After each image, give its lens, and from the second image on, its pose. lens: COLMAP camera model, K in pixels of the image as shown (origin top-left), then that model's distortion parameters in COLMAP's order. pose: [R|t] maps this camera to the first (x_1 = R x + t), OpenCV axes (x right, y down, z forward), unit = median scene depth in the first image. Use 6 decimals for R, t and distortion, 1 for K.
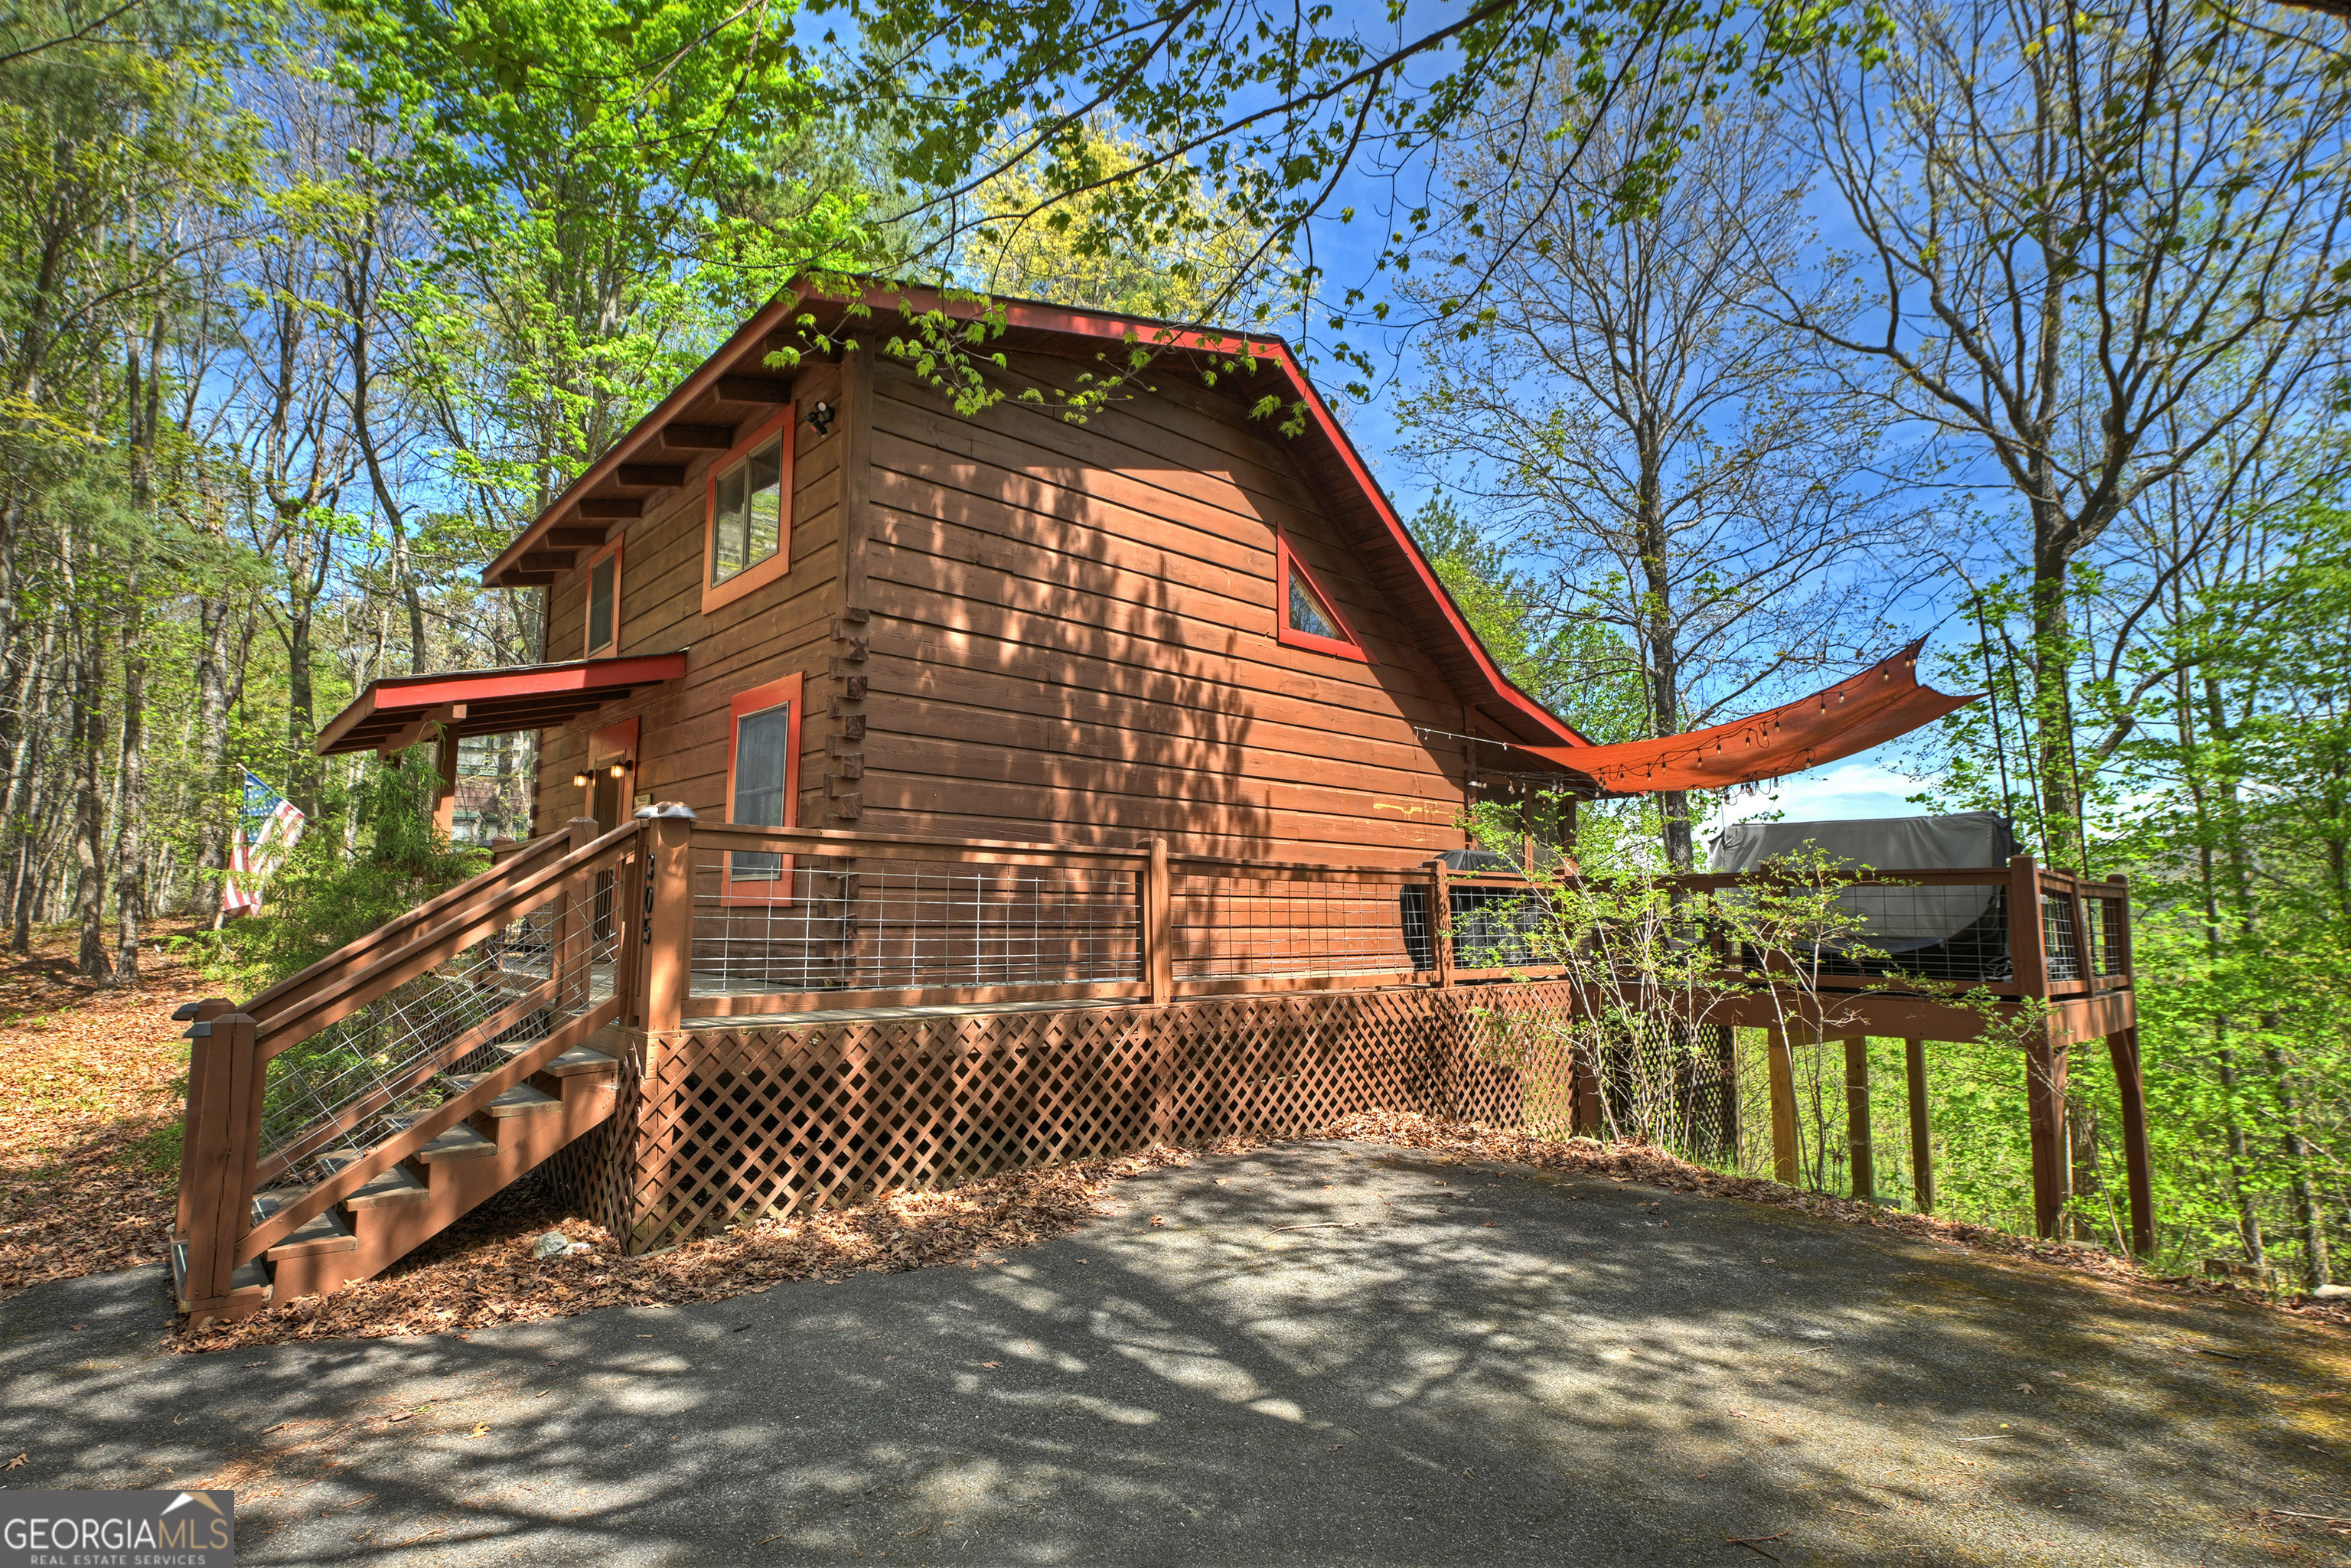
lens RADIAL K [[1172.5, 0, 1175.5], [0, 1172.5, 784.0], [0, 0, 1]] dist [0.003005, 0.000187]
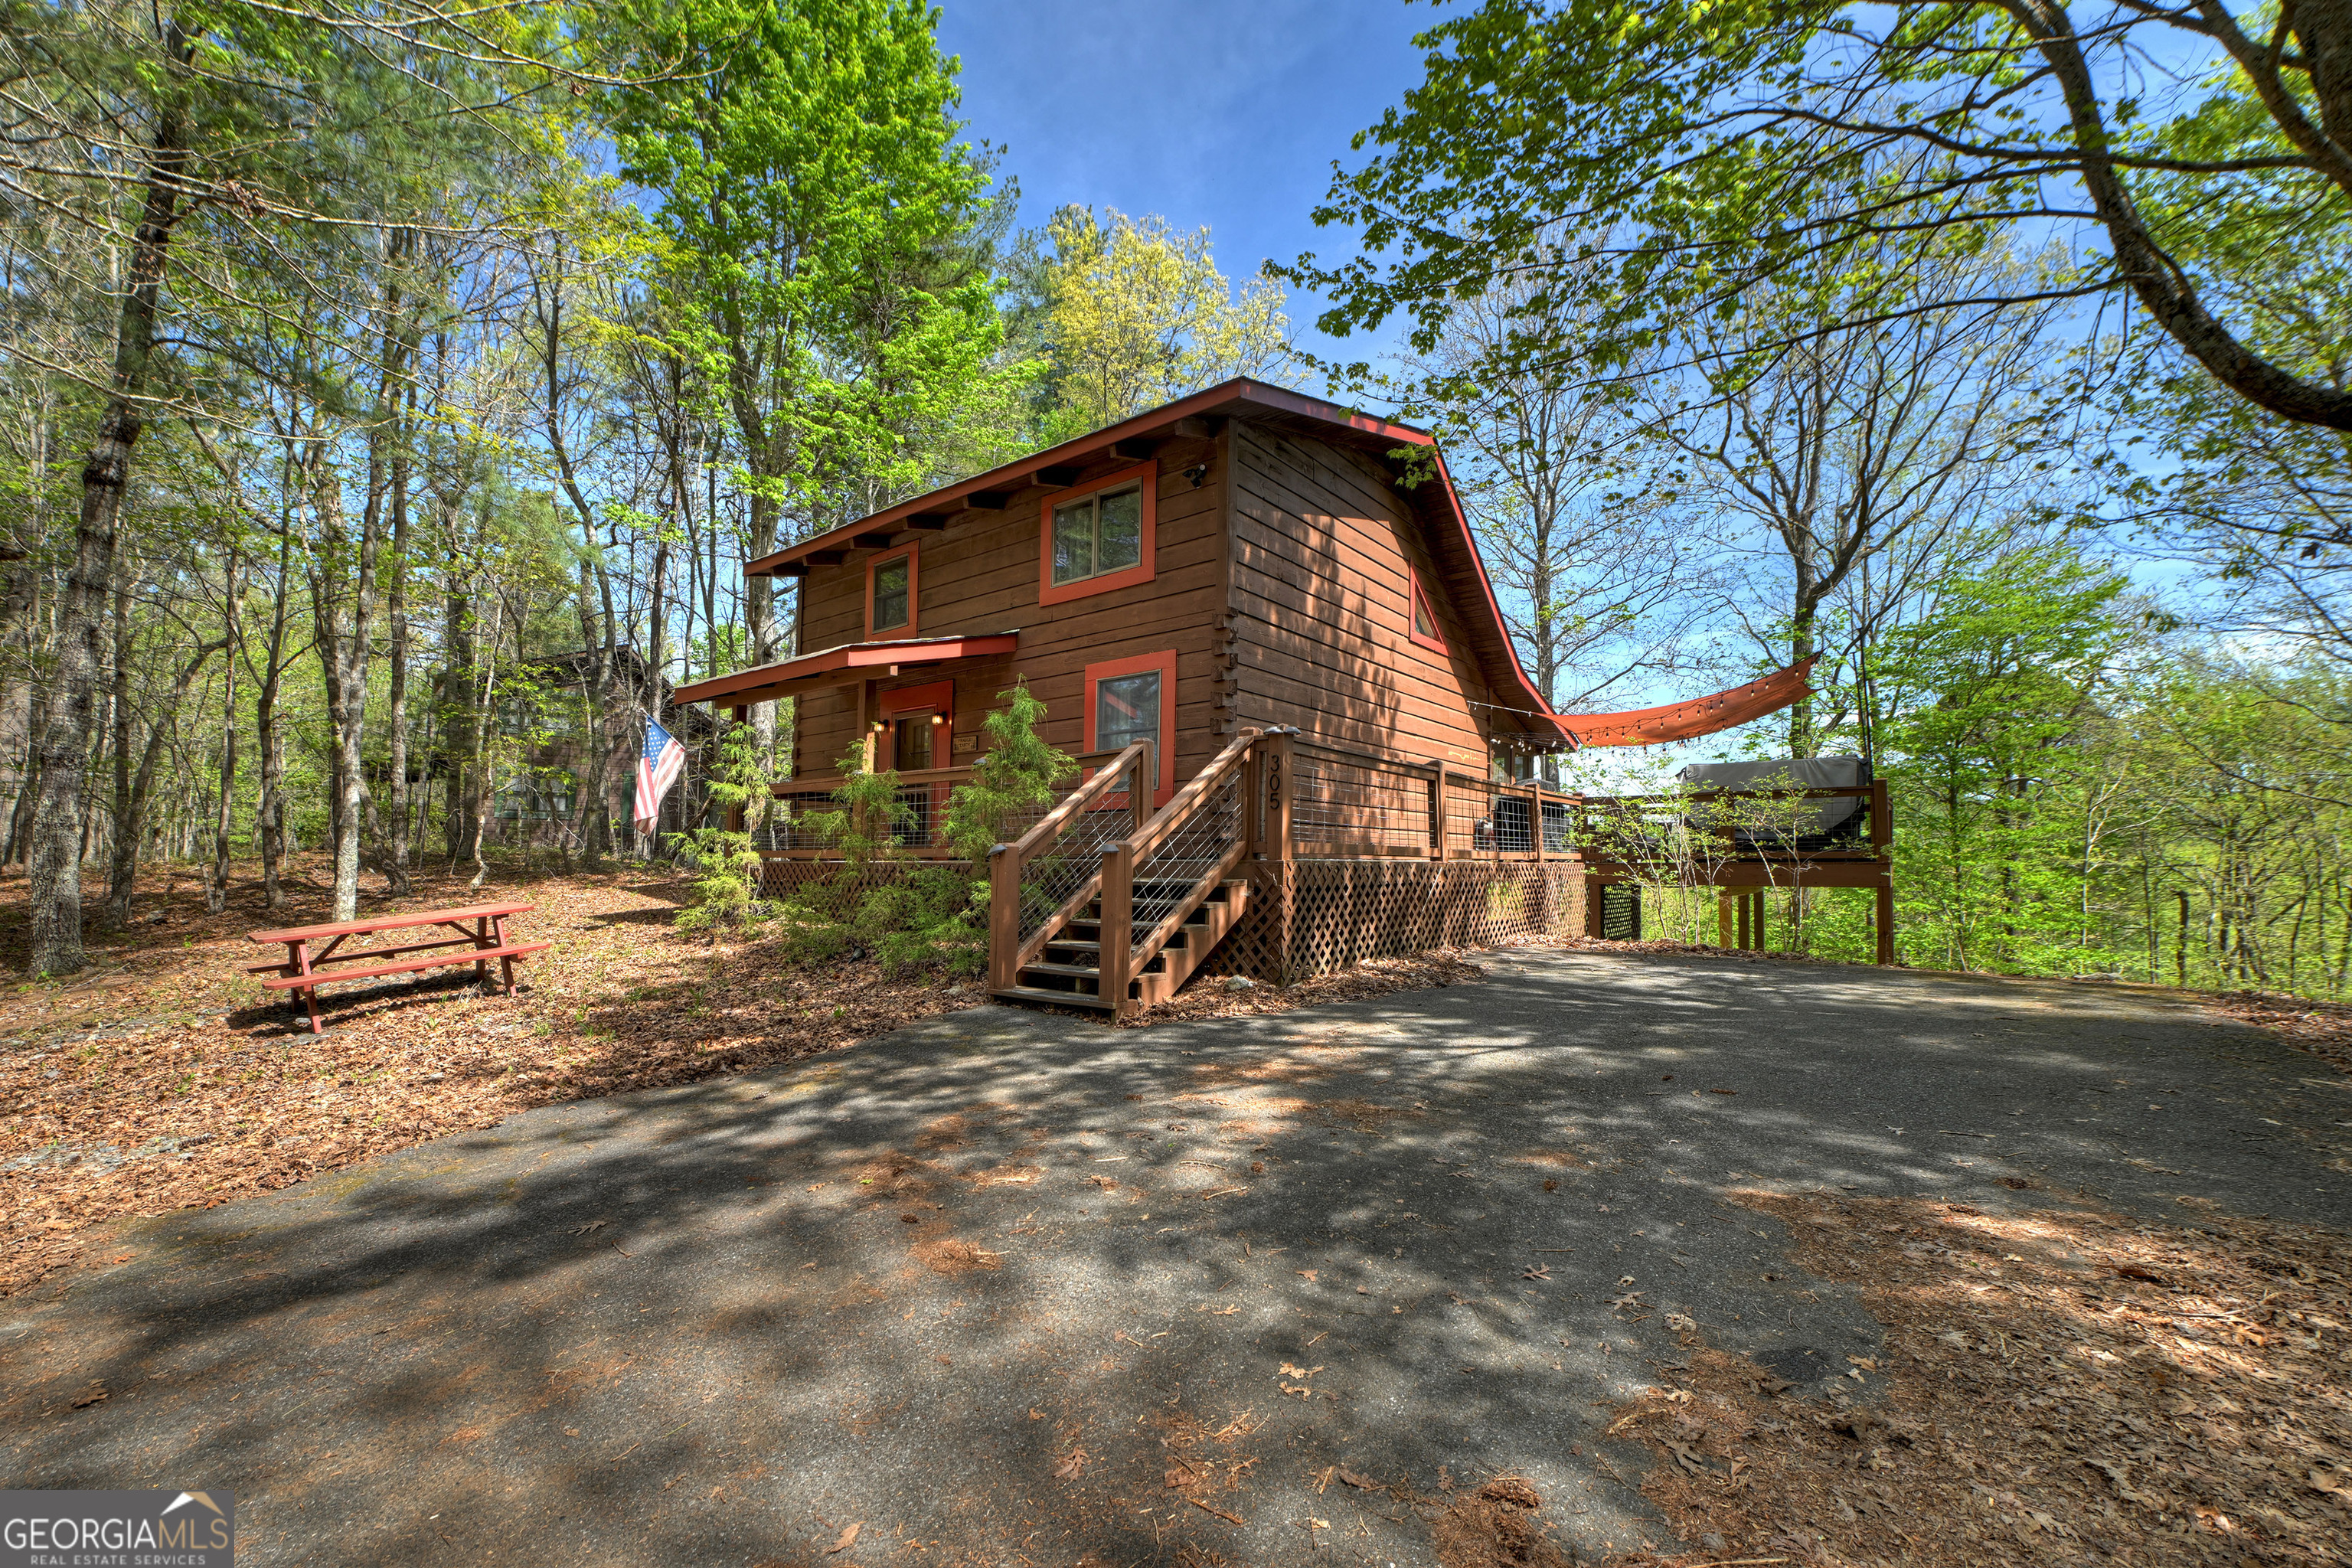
lens RADIAL K [[938.1, 0, 1174.6], [0, 938.1, 853.8], [0, 0, 1]] dist [-0.000228, -0.000012]
pose [[0.985523, -0.002492, 0.169521, -0.412162], [-0.015199, 0.994567, 0.102984, 0.030842], [-0.168857, -0.104069, 0.980131, -0.151722]]
